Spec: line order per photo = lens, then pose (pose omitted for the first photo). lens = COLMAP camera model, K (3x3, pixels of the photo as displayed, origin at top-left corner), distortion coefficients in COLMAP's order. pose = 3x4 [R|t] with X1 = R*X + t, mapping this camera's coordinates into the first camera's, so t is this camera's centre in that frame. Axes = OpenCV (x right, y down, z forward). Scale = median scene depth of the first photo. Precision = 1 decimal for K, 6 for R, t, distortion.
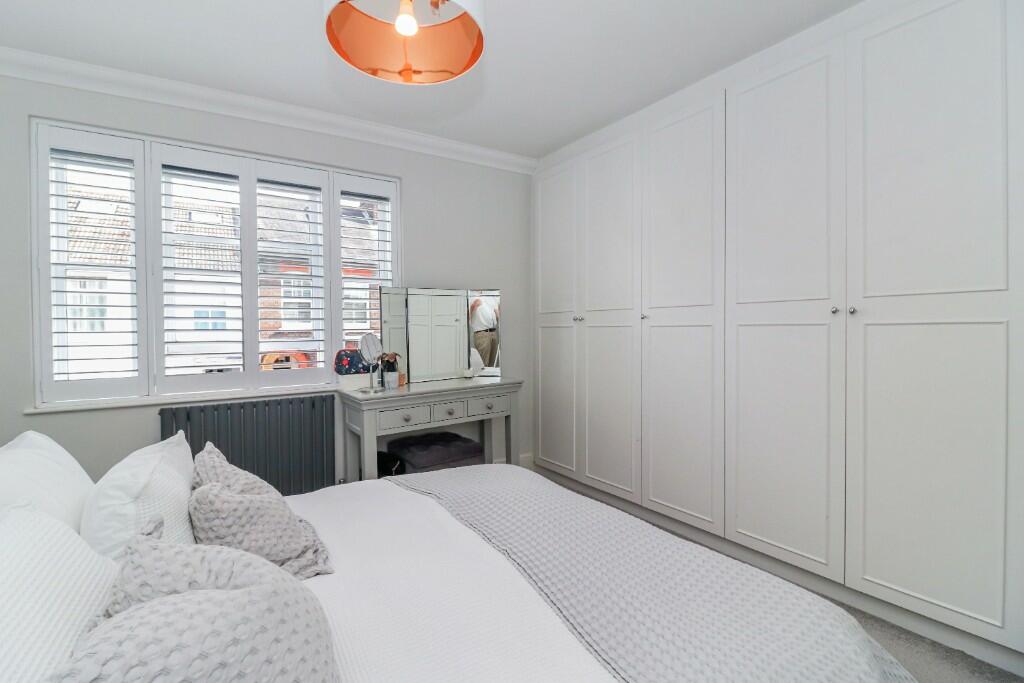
lens RADIAL K [[478.3, 0, 512.0], [0, 478.3, 341.5], [0, 0, 1]] dist [-0.000274, -0.000125]
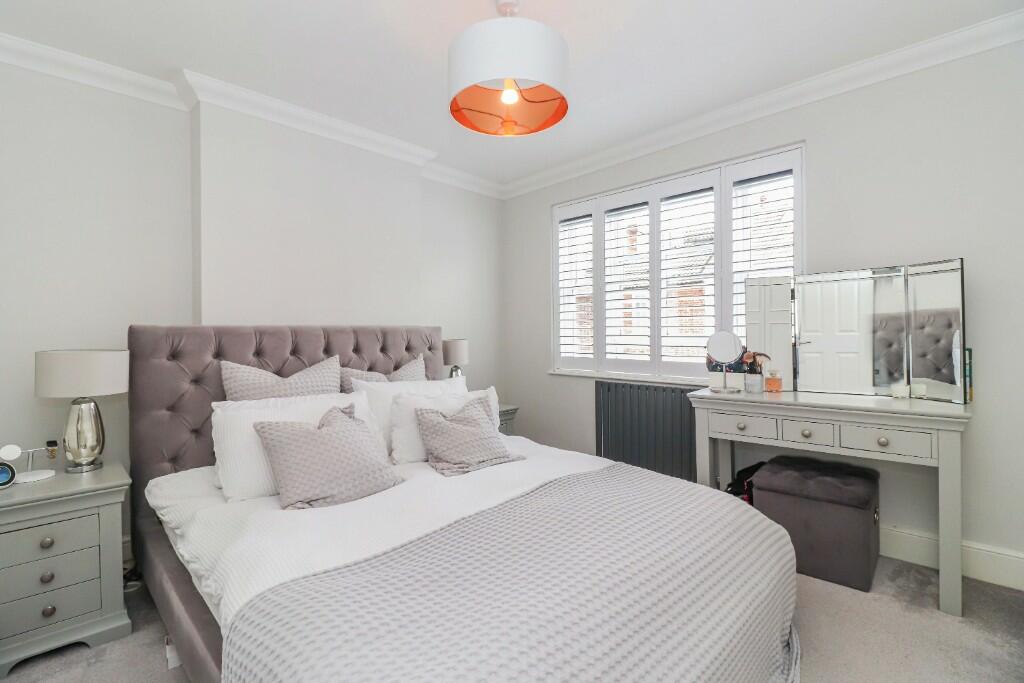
lens RADIAL K [[478.3, 0, 512.0], [0, 478.3, 341.5], [0, 0, 1]] dist [-0.000274, -0.000125]
pose [[0.186236, 0.036629, -0.981822, 0.536652], [-0.009407, 0.999325, 0.035498, -0.023961], [0.982460, 0.002625, 0.186455, 0.390698]]
